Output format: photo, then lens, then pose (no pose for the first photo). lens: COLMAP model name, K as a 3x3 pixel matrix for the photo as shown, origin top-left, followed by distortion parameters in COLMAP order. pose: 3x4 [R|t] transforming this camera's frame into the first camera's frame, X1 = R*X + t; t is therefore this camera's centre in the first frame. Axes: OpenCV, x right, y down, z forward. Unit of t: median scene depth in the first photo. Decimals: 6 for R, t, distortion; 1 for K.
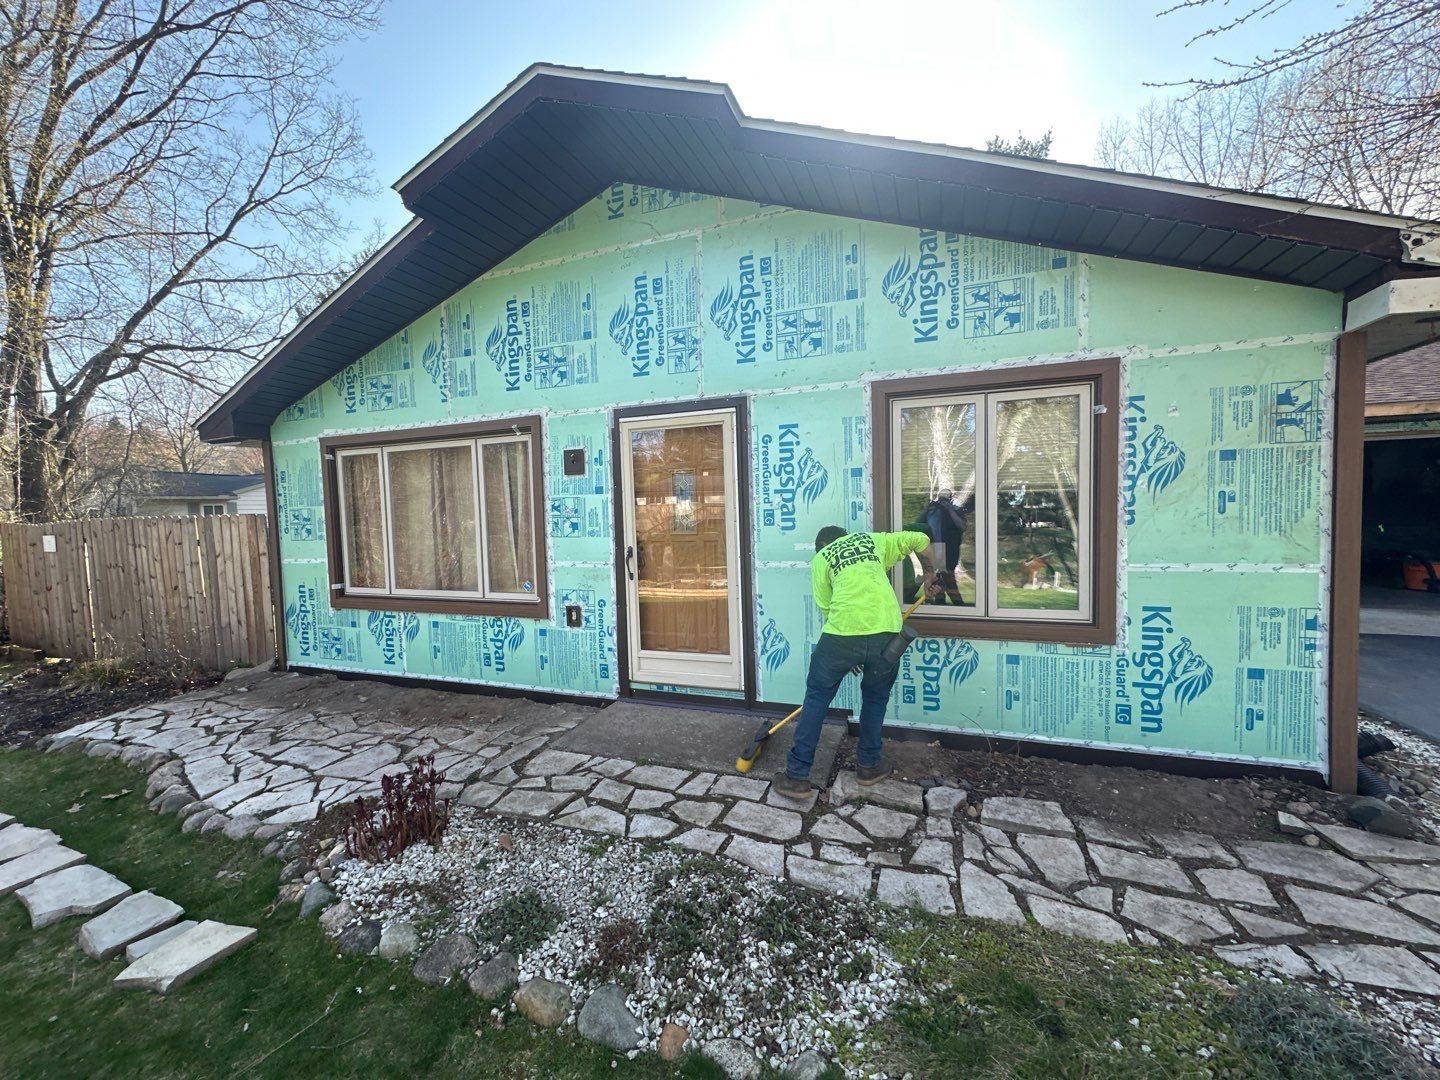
lens RADIAL K [[571.6, 0, 719.7], [0, 571.6, 542.1], [0, 0, 1]] dist [-0.004362, 0.000799]
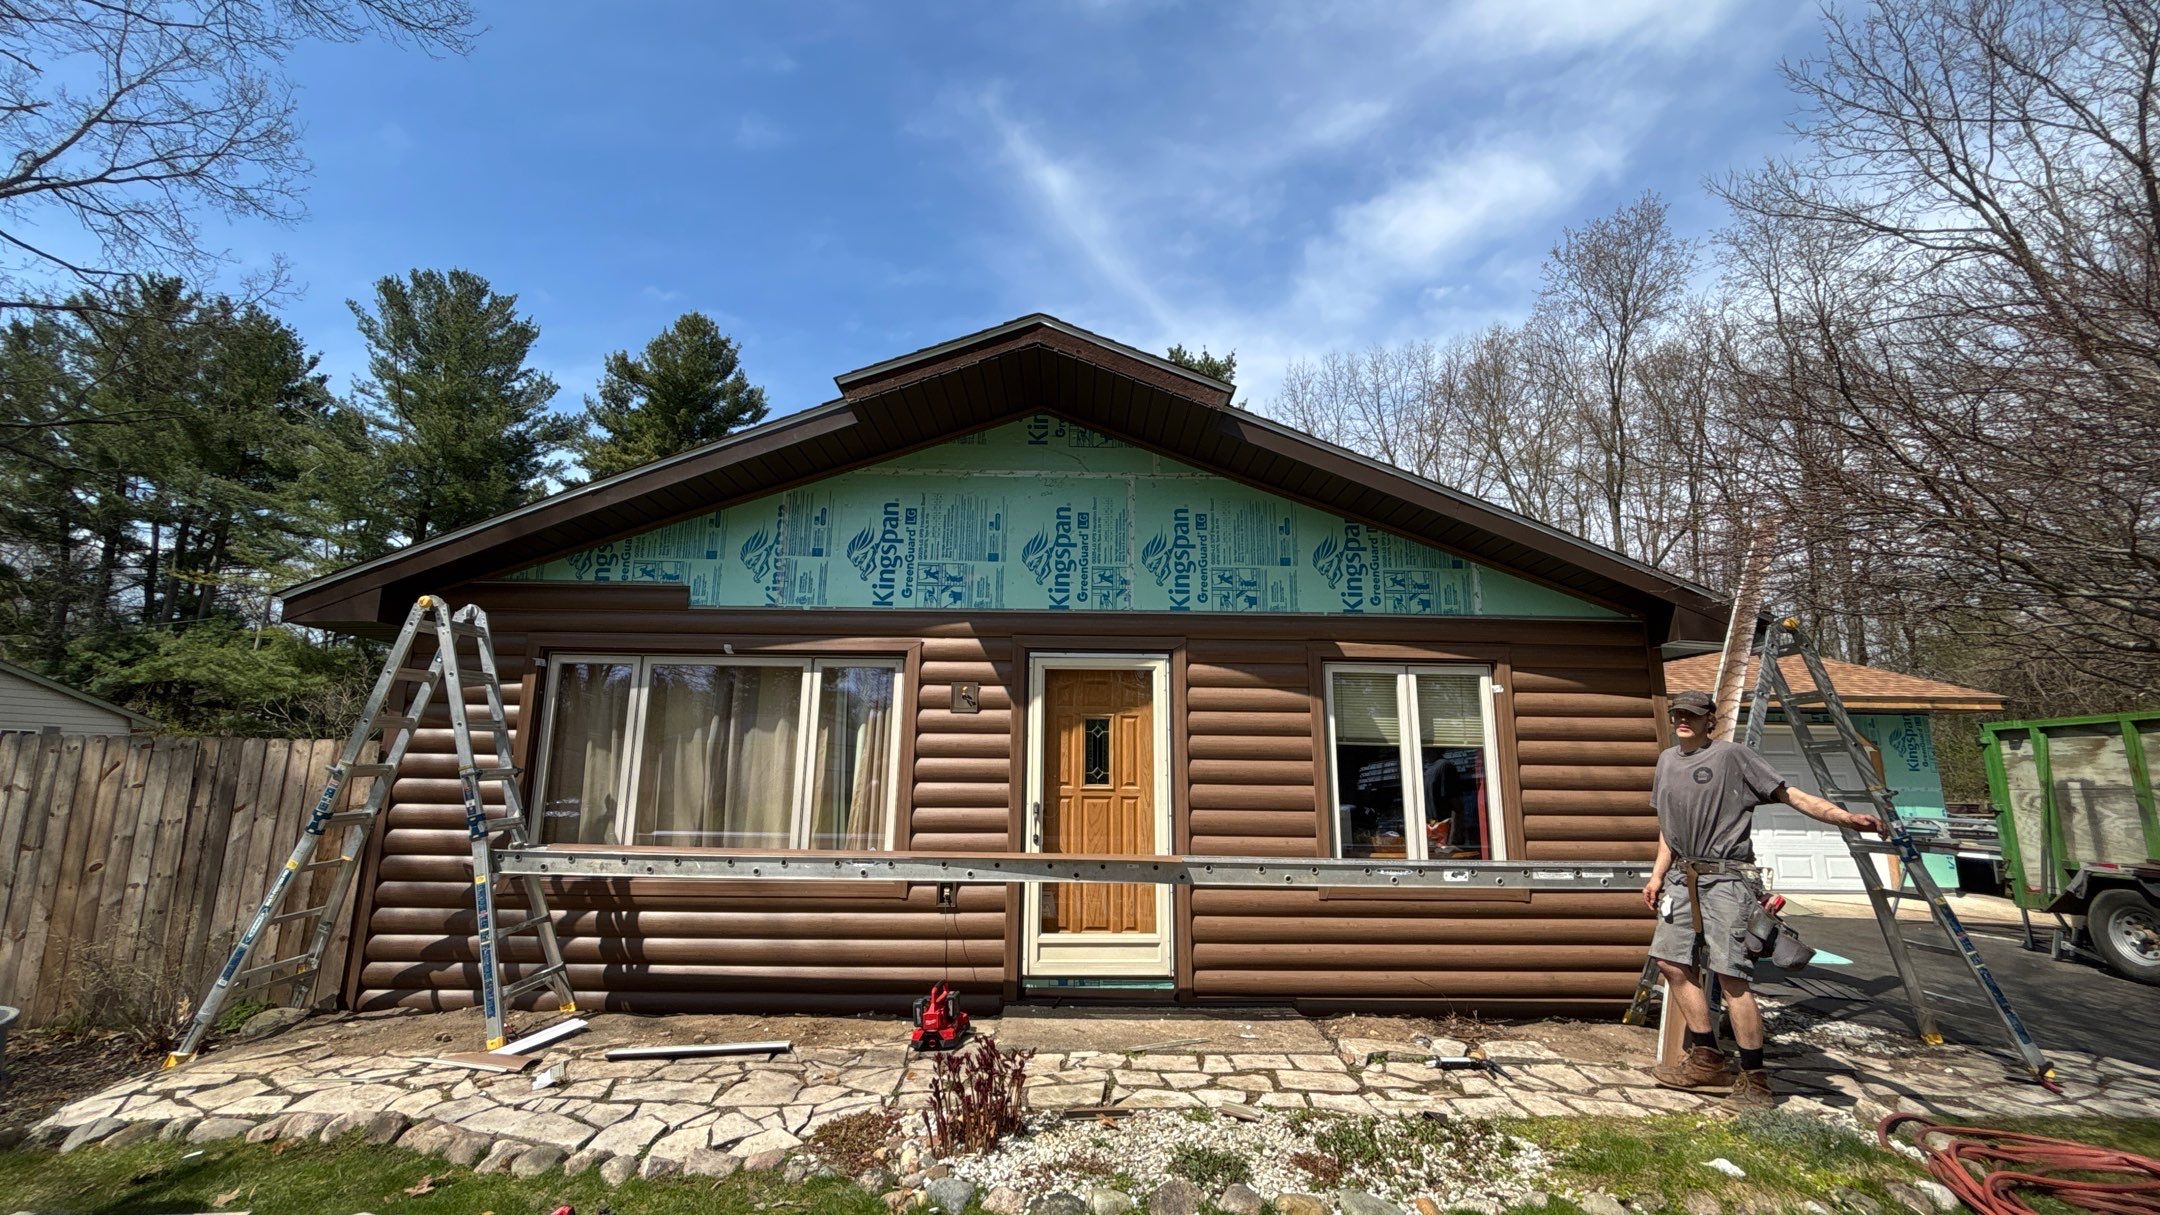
lens RADIAL K [[869.4, 0, 1078.9], [0, 869.4, 604.3], [0, 0, 1]] dist [0.001338, -0.000800]
pose [[0.927944, 0.108762, 0.356497, -0.634853], [-0.014367, 0.966204, -0.257377, 0.058360], [-0.372441, 0.233709, 0.898147, -0.264832]]
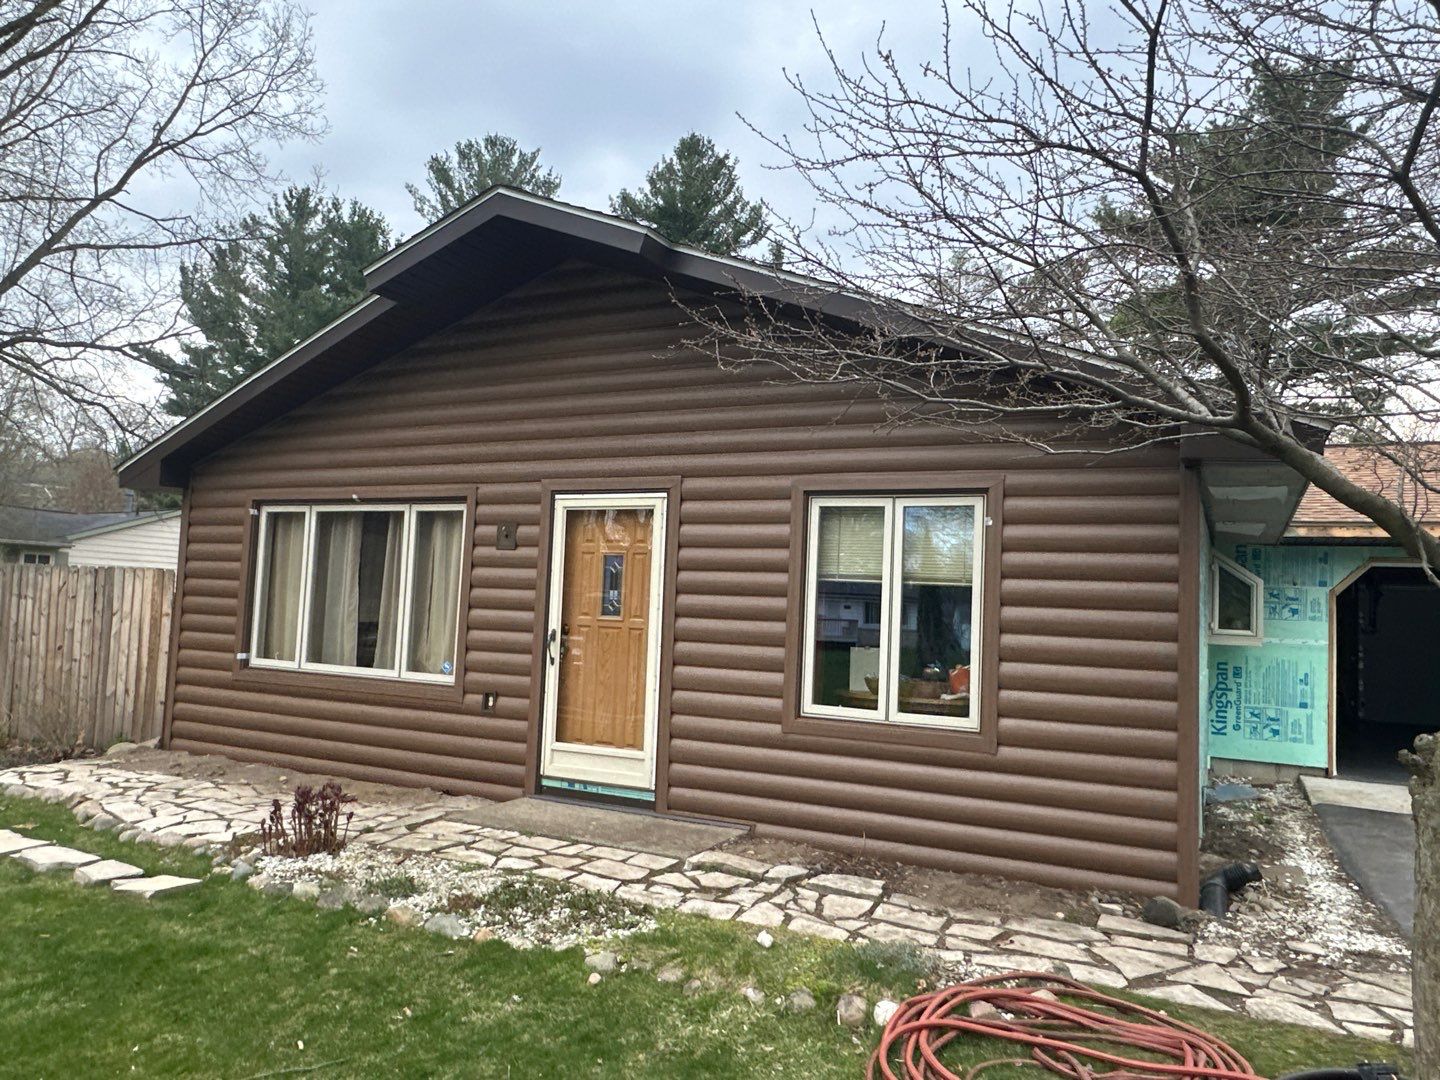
lens RADIAL K [[1010.8, 0, 719.0], [0, 1010.8, 544.9], [0, 0, 1]] dist [-0.003312, 0.000286]
pose [[0.992252, 0.063269, -0.106922, 0.307990], [-0.076257, 0.989582, -0.122112, 0.057607], [0.098083, 0.129320, 0.986740, -0.693034]]
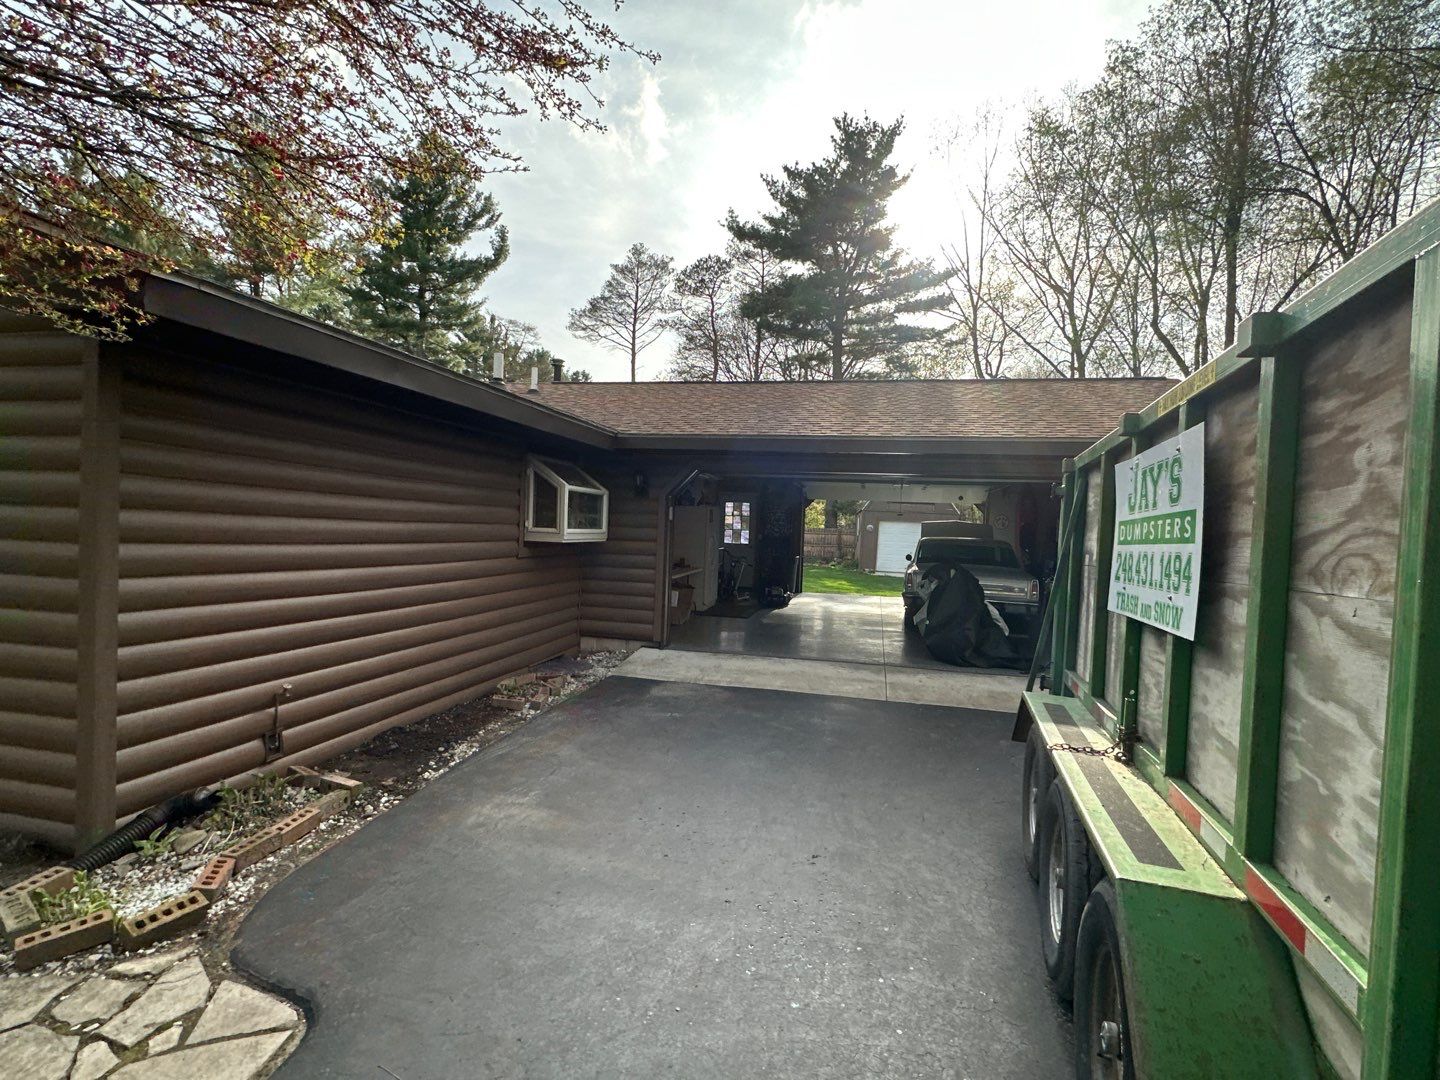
lens RADIAL K [[708.0, 0, 717.8], [0, 708.0, 542.4], [0, 0, 1]] dist [-0.006121, -0.000890]
pose [[0.987478, 0.058718, 0.146421, 1.368542], [-0.053680, 0.997830, -0.038131, -0.034103], [-0.148342, 0.029794, 0.988487, -0.161766]]
